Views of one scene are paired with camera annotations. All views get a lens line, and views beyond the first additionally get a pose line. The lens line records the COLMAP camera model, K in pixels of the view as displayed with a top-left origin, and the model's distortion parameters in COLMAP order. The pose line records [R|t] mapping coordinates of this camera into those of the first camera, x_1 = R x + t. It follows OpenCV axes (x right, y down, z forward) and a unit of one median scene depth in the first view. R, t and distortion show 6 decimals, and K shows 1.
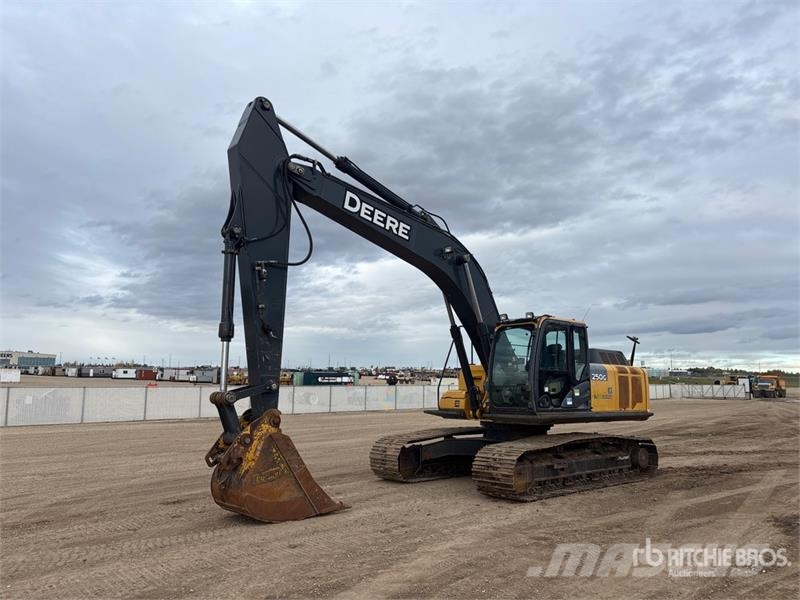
lens RADIAL K [[602.2, 0, 403.0], [0, 602.2, 297.7], [0, 0, 1]] dist [0.038579, -0.032912]
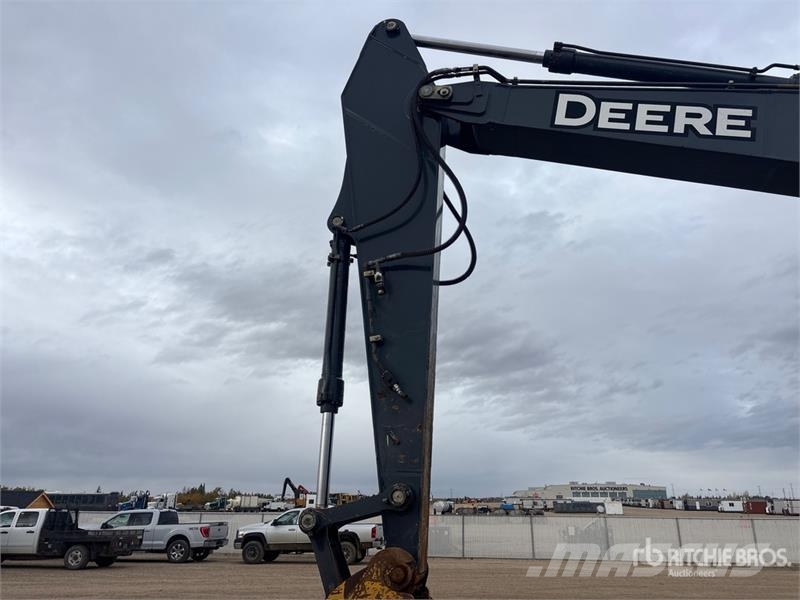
lens RADIAL K [[602.2, 0, 403.0], [0, 602.2, 297.7], [0, 0, 1]] dist [0.038579, -0.032912]
pose [[0.606514, -0.266678, -0.749015, 0.154112], [0.106946, 0.960874, -0.255507, 0.096805], [0.787847, 0.074864, 0.611304, 0.572007]]
